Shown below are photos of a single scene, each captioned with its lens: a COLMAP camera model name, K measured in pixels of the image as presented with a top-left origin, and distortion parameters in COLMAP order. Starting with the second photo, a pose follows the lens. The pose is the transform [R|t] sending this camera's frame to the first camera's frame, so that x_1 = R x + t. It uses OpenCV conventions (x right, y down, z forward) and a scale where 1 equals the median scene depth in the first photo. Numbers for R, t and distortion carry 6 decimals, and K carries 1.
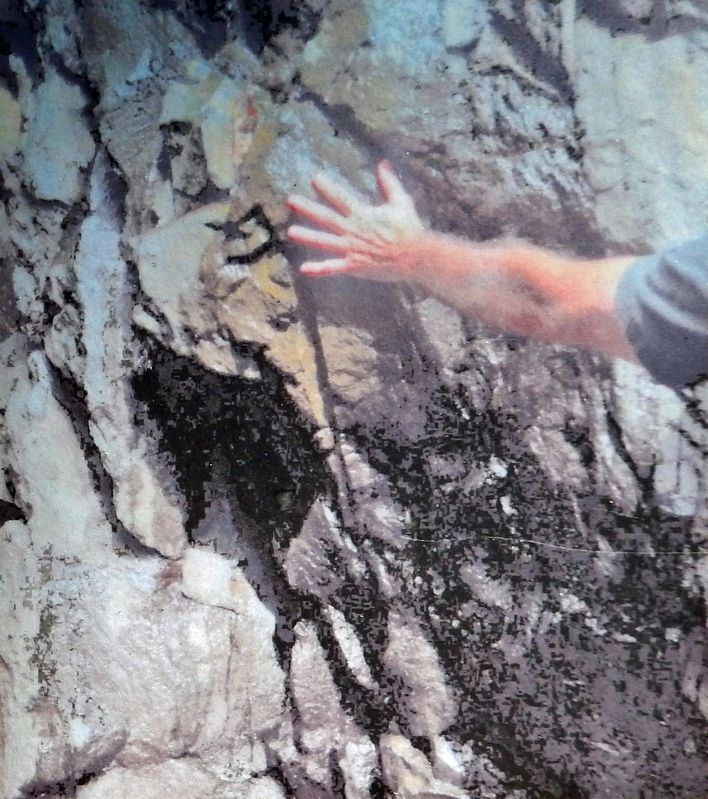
lens RADIAL K [[685.3, 0, 356.0], [0, 685.3, 397.8], [0, 0, 1]] dist [-0.005001, -0.002399]
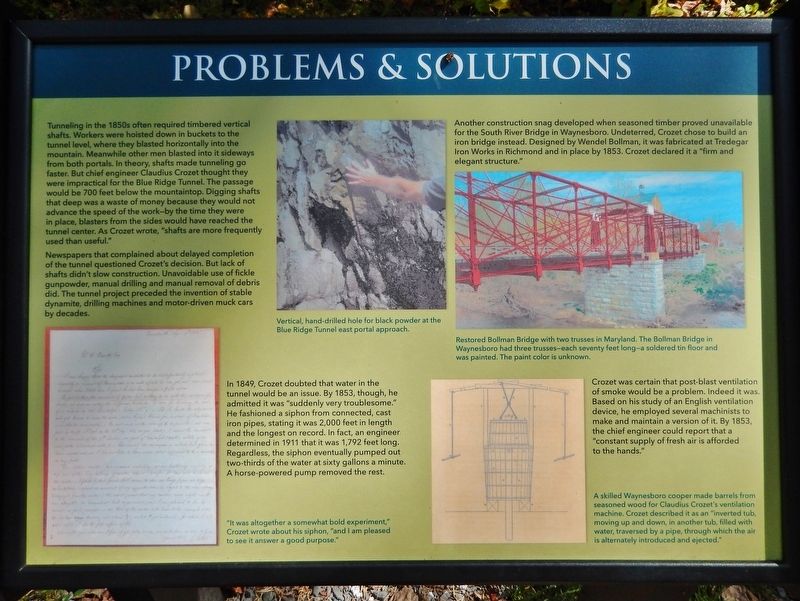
lens RADIAL K [[588.7, 0, 400.4], [0, 588.7, 299.0], [0, 0, 1]] dist [-0.013630, -0.007398]
pose [[0.999149, -0.005725, 0.040855, 0.089722], [0.006867, 0.999588, -0.027855, 0.635927], [-0.040679, 0.028112, 0.998777, -2.653552]]
